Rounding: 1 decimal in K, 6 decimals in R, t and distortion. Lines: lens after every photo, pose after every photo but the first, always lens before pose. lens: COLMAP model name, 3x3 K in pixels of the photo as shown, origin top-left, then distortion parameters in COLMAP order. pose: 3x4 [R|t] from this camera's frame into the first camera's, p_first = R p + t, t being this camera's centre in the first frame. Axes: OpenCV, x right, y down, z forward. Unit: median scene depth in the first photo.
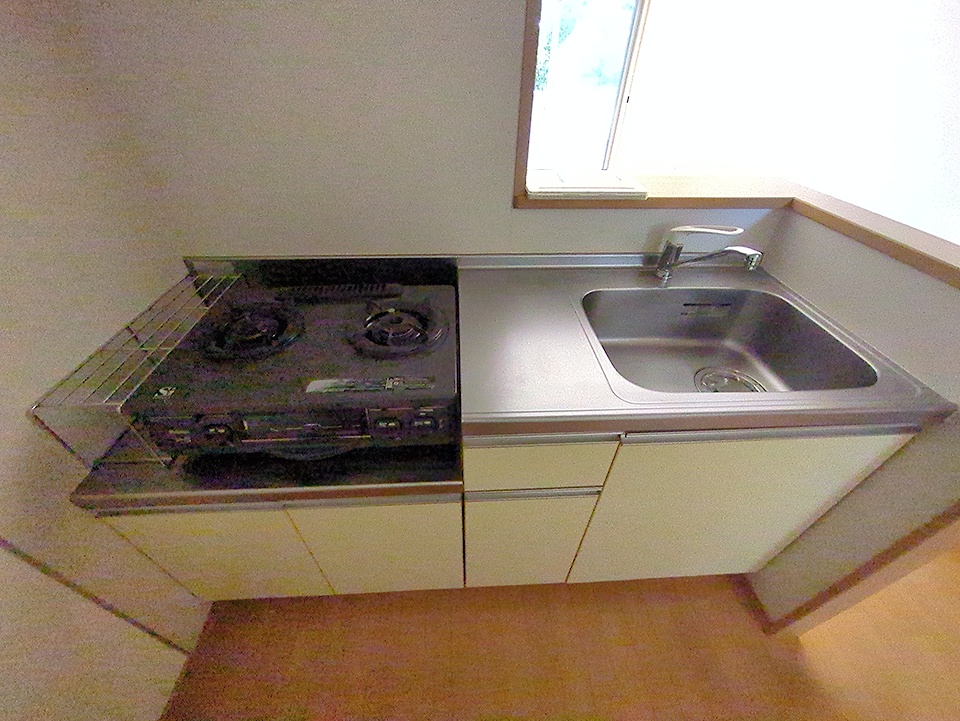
lens RADIAL K [[380.2, 0, 480.0], [0, 380.2, 360.5], [0, 0, 1]] dist [-0.009475, 0.000065]
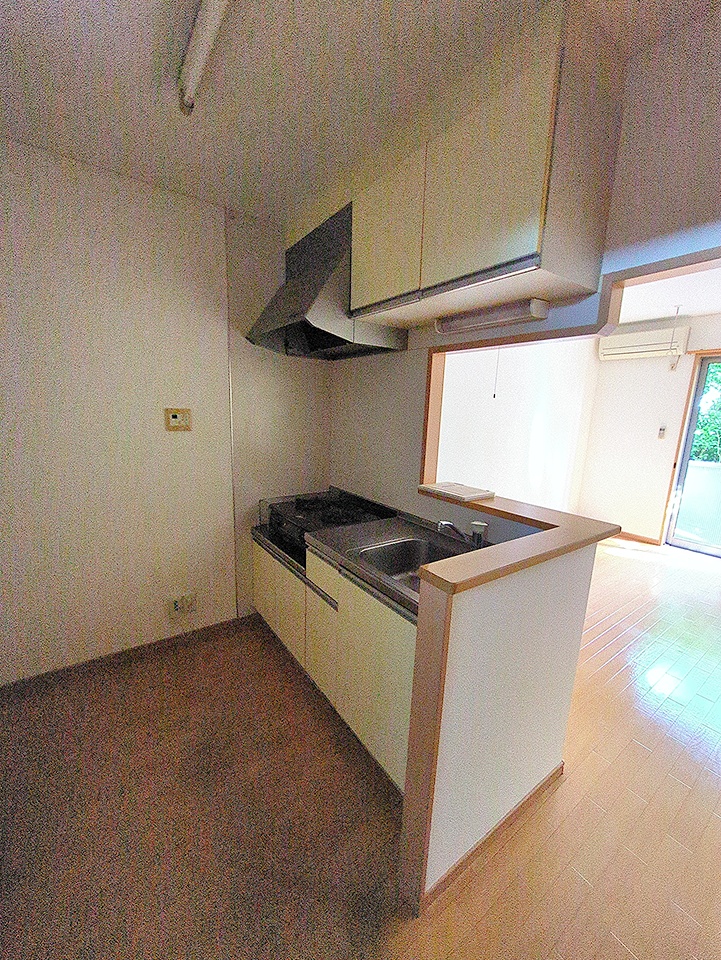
lens RADIAL K [[380.2, 0, 357.8], [0, 380.2, 479.2], [0, 0, 1]] dist [-0.009475, 0.000065]
pose [[0.521622, 0.177953, -0.834412, 1.813243], [-0.568493, 0.801757, -0.184398, 0.101729], [0.636181, 0.570543, 0.519379, -0.318954]]
